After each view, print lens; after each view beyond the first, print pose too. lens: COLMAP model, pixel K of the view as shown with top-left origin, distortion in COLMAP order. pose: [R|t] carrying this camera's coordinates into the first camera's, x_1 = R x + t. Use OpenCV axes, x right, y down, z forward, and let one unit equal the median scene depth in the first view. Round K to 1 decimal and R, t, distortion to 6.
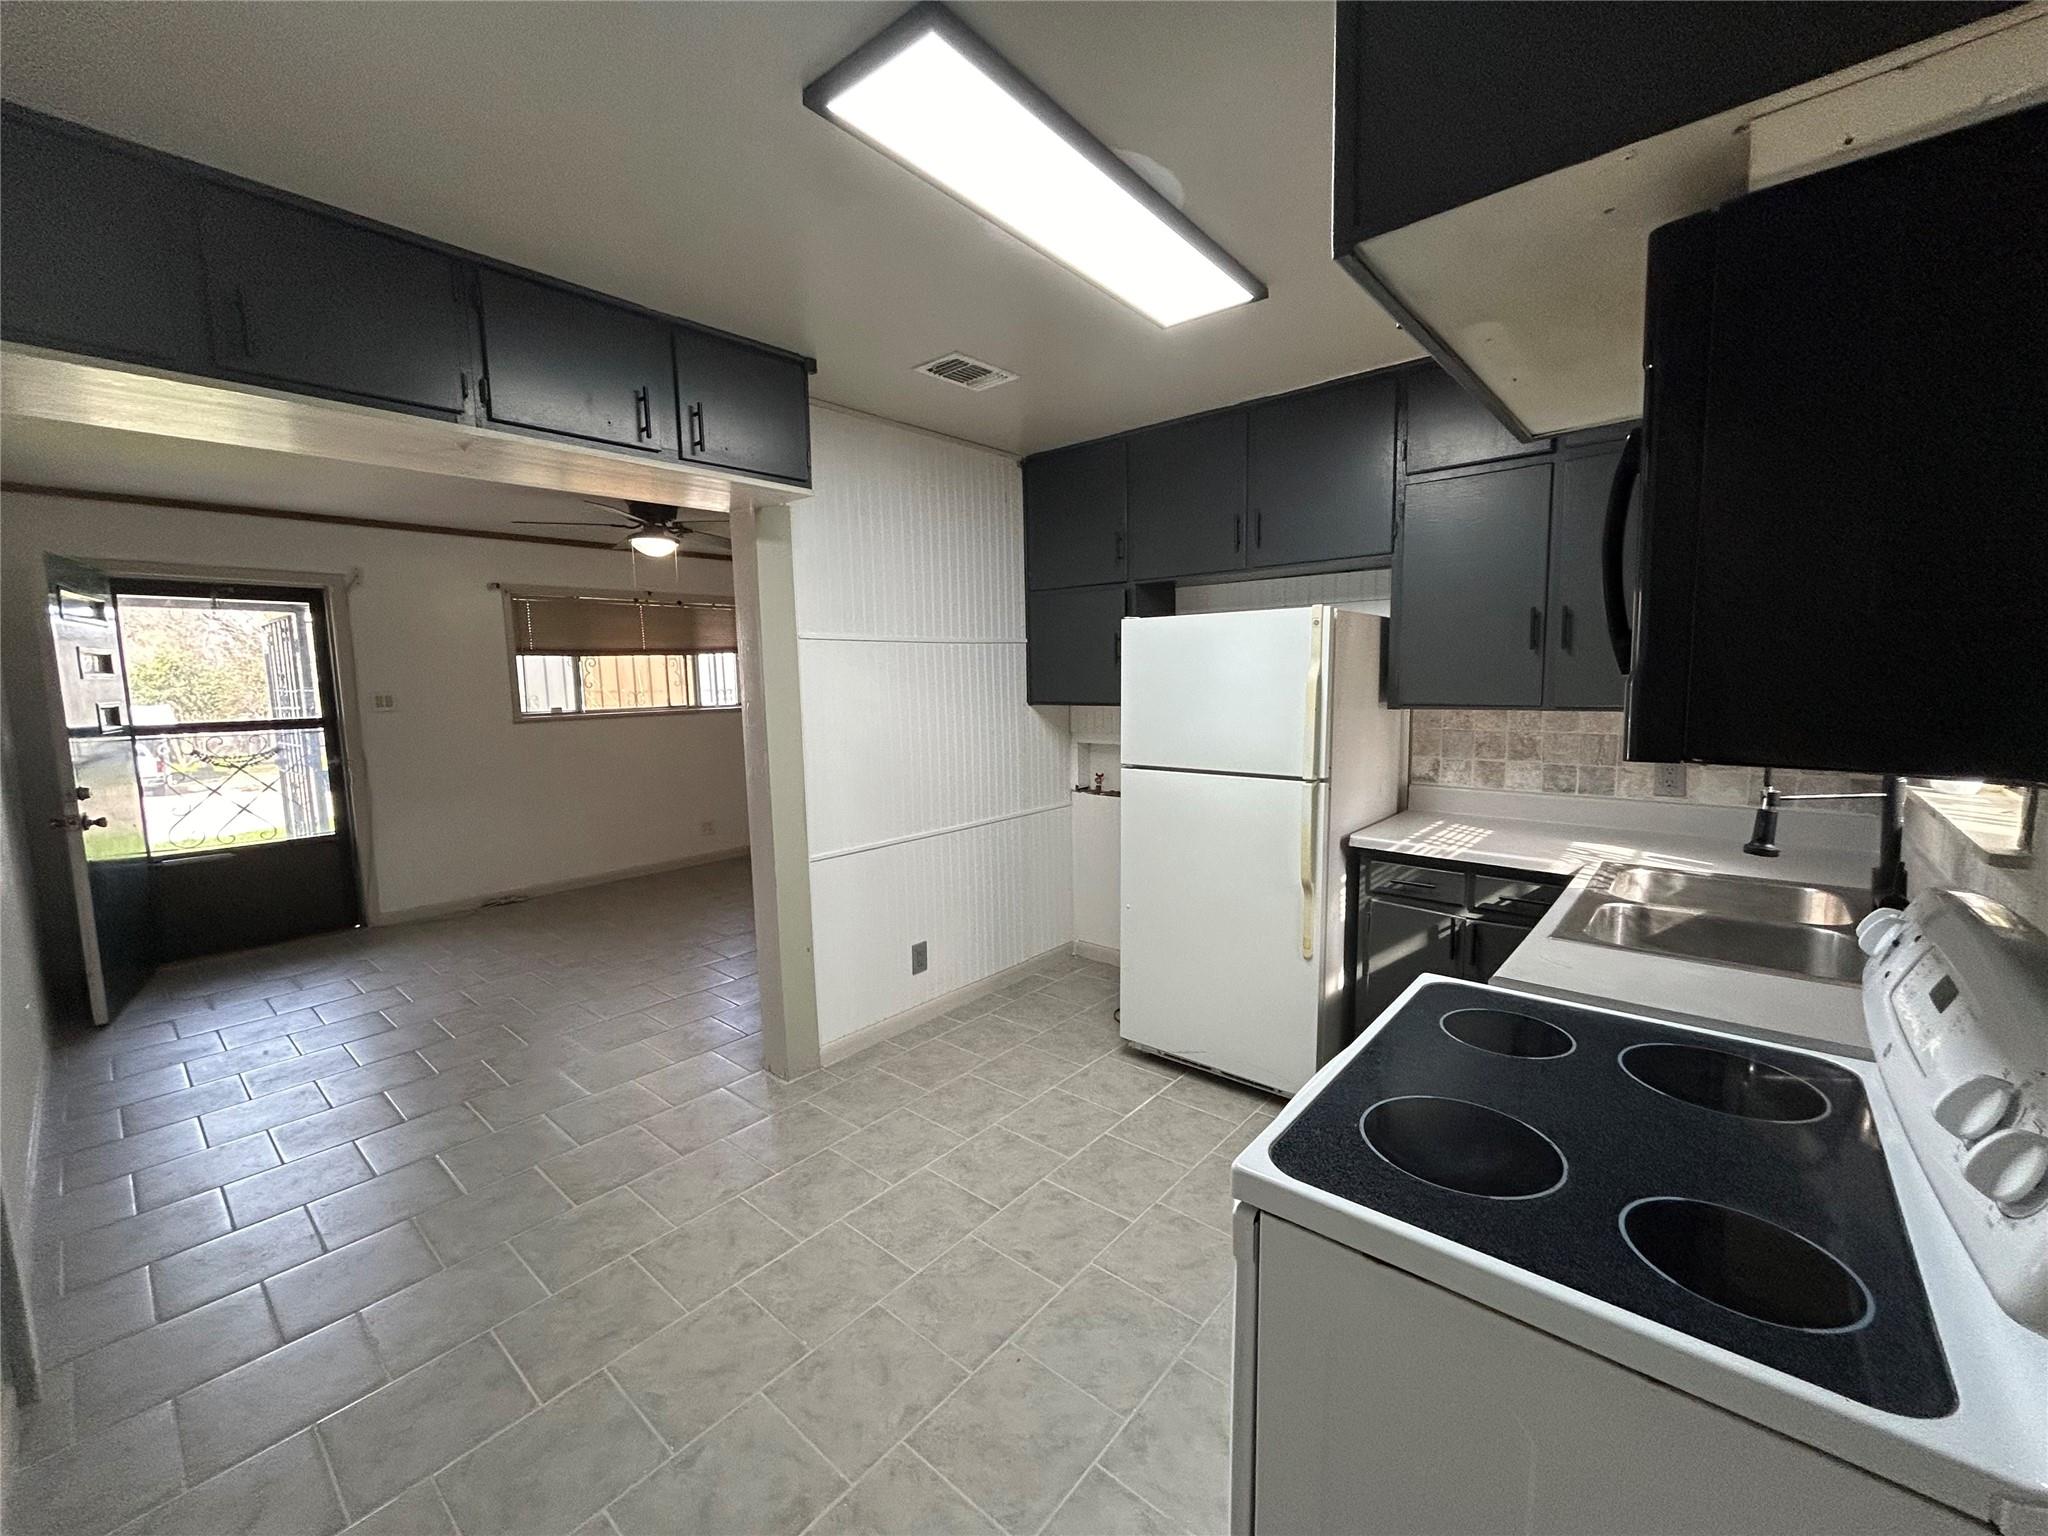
lens RADIAL K [[824.5, 0, 1024.0], [0, 824.5, 768.0], [0, 0, 1]] dist [-0.022069, 0.008033]
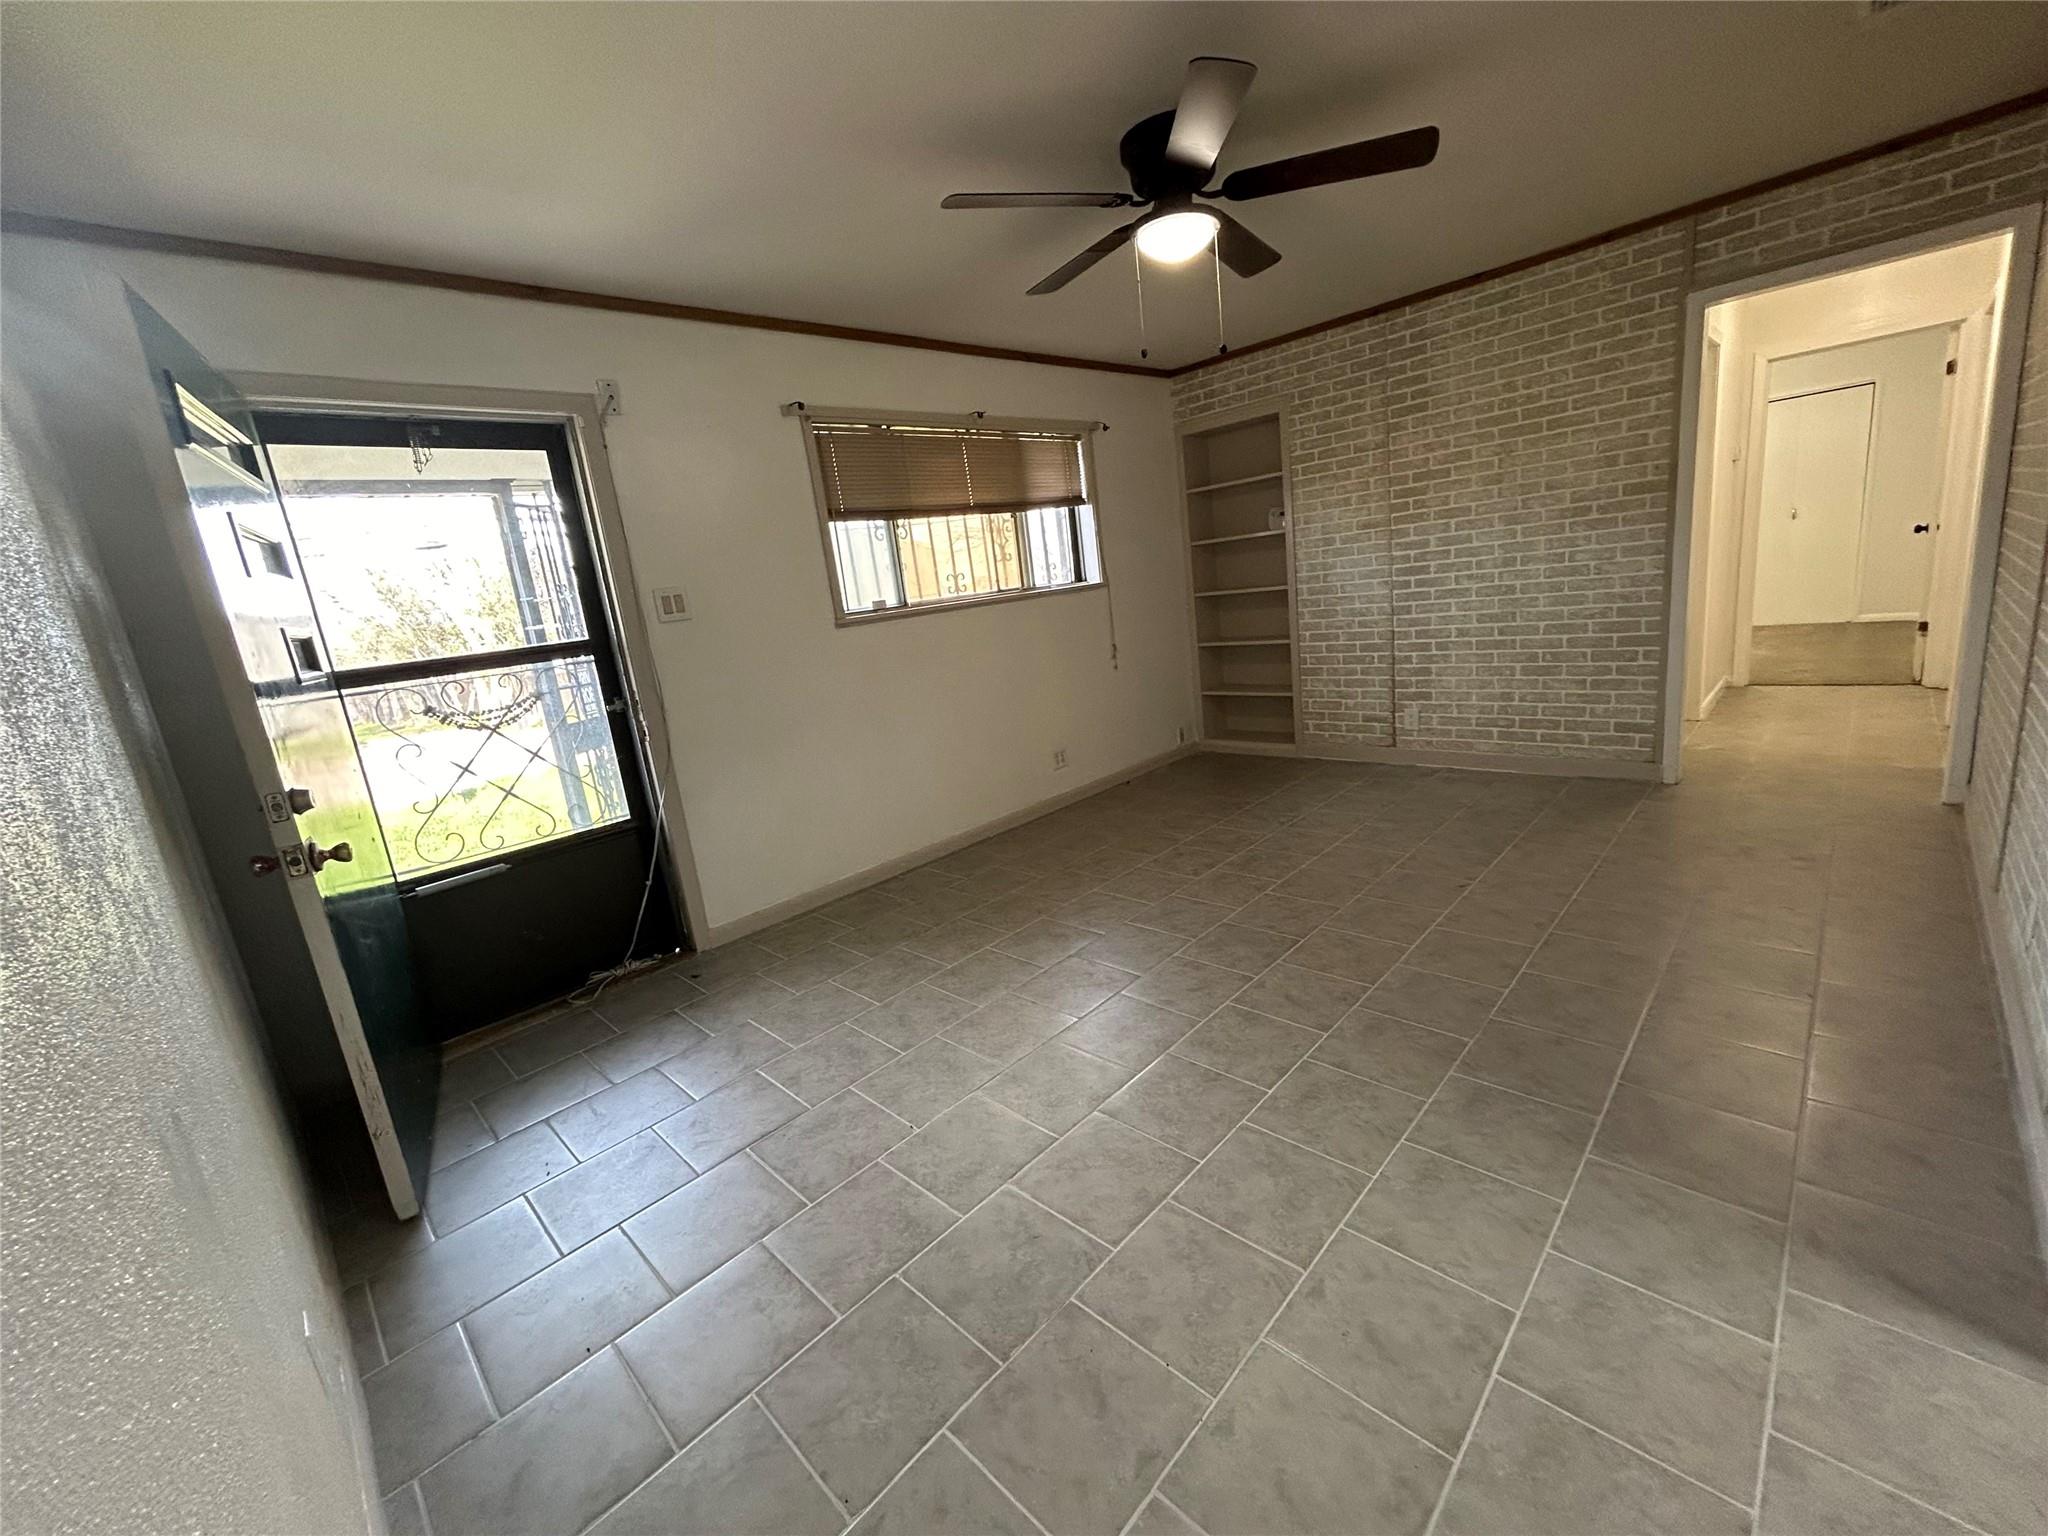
lens RADIAL K [[824.5, 0, 1024.0], [0, 824.5, 768.0], [0, 0, 1]] dist [-0.022069, 0.008033]
pose [[0.992188, -0.082135, -0.093898, -0.462979], [0.092339, 0.989626, 0.110067, -0.001546], [0.083883, -0.117877, 0.989479, 0.377243]]
